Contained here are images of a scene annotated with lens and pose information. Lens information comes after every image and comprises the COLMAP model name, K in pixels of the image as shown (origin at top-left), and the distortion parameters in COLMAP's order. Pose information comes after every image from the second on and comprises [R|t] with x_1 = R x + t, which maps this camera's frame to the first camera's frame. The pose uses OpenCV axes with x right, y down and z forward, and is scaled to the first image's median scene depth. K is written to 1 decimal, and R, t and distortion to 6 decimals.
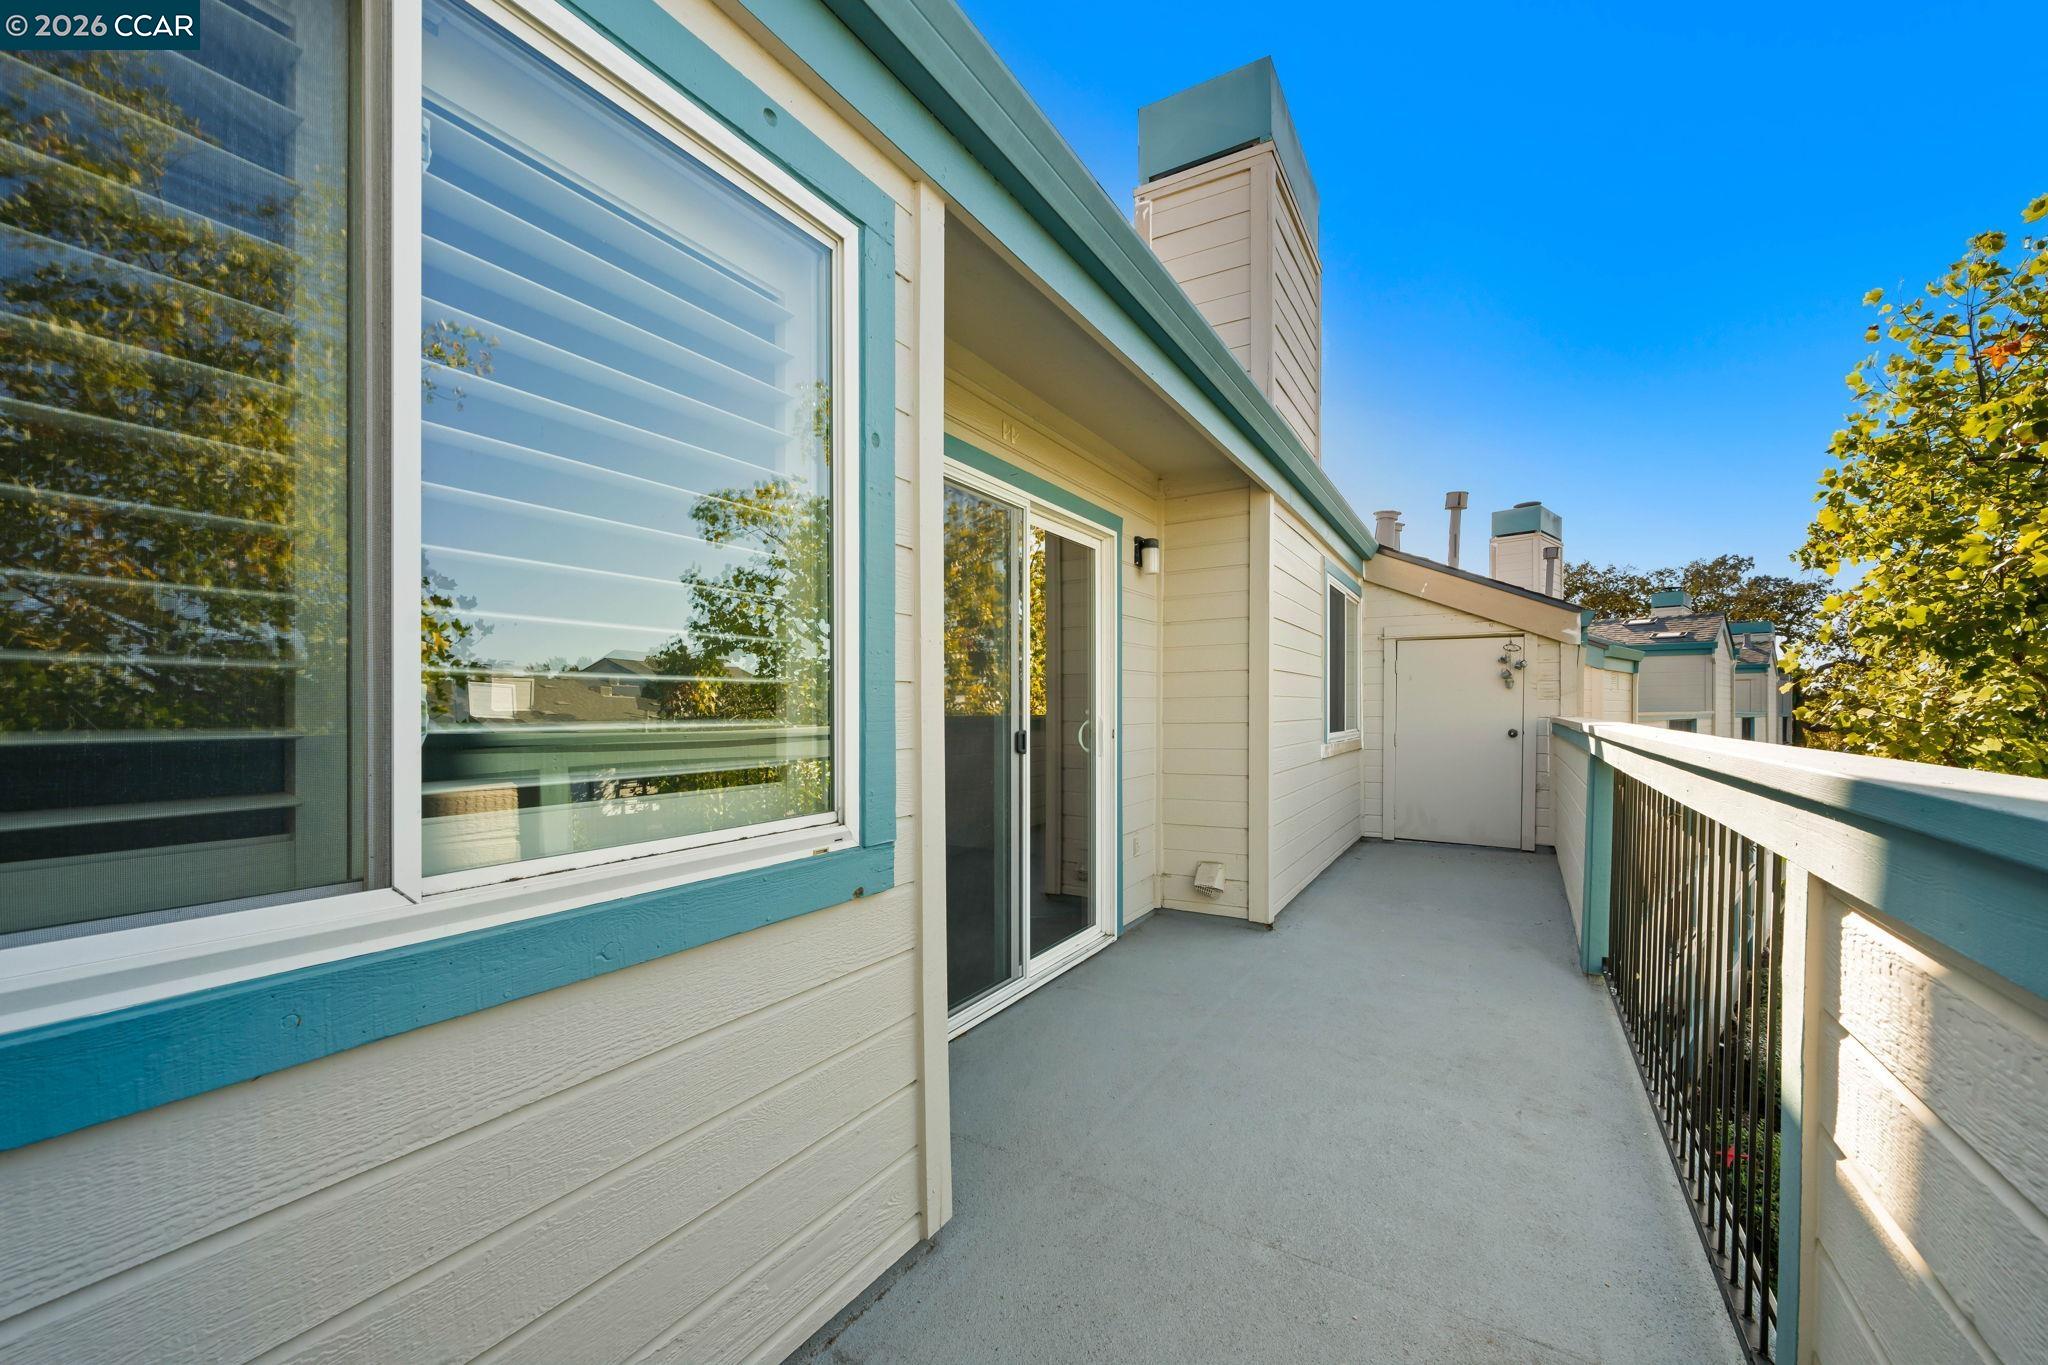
lens RADIAL K [[873.8, 0, 1021.2], [0, 873.8, 703.7], [0, 0, 1]] dist [0.000175, 0.000095]
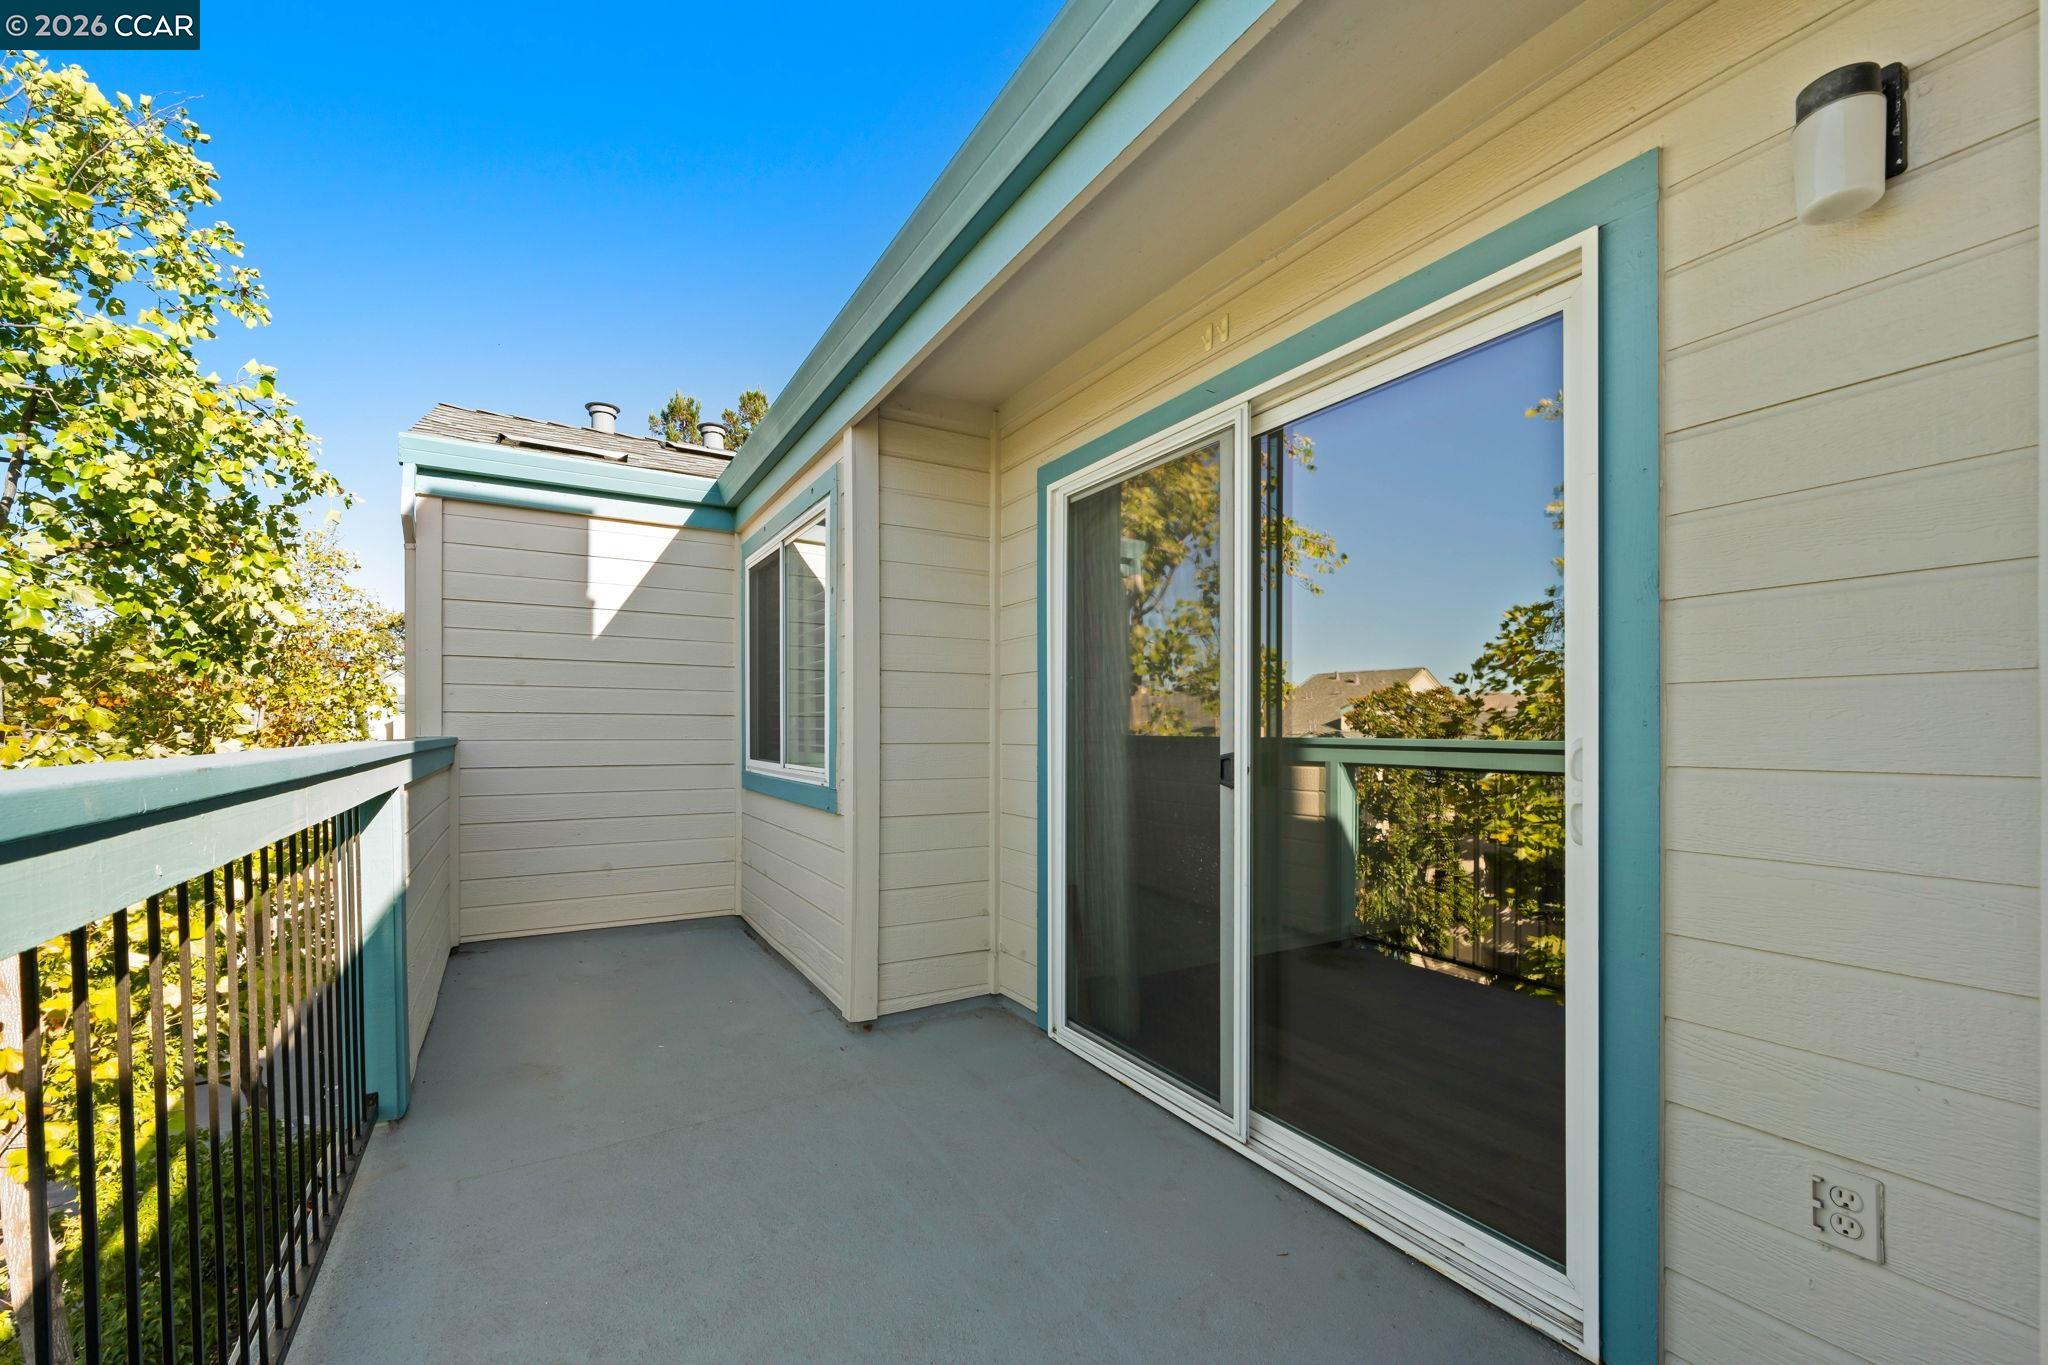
lens RADIAL K [[873.8, 0, 1021.2], [0, 873.8, 703.7], [0, 0, 1]] dist [0.000175, 0.000095]
pose [[-0.520928, -0.019704, -0.853373, 0.833273], [-0.000580, 0.999741, -0.022730, 0.003711], [0.853600, -0.011345, -0.520805, 1.498517]]
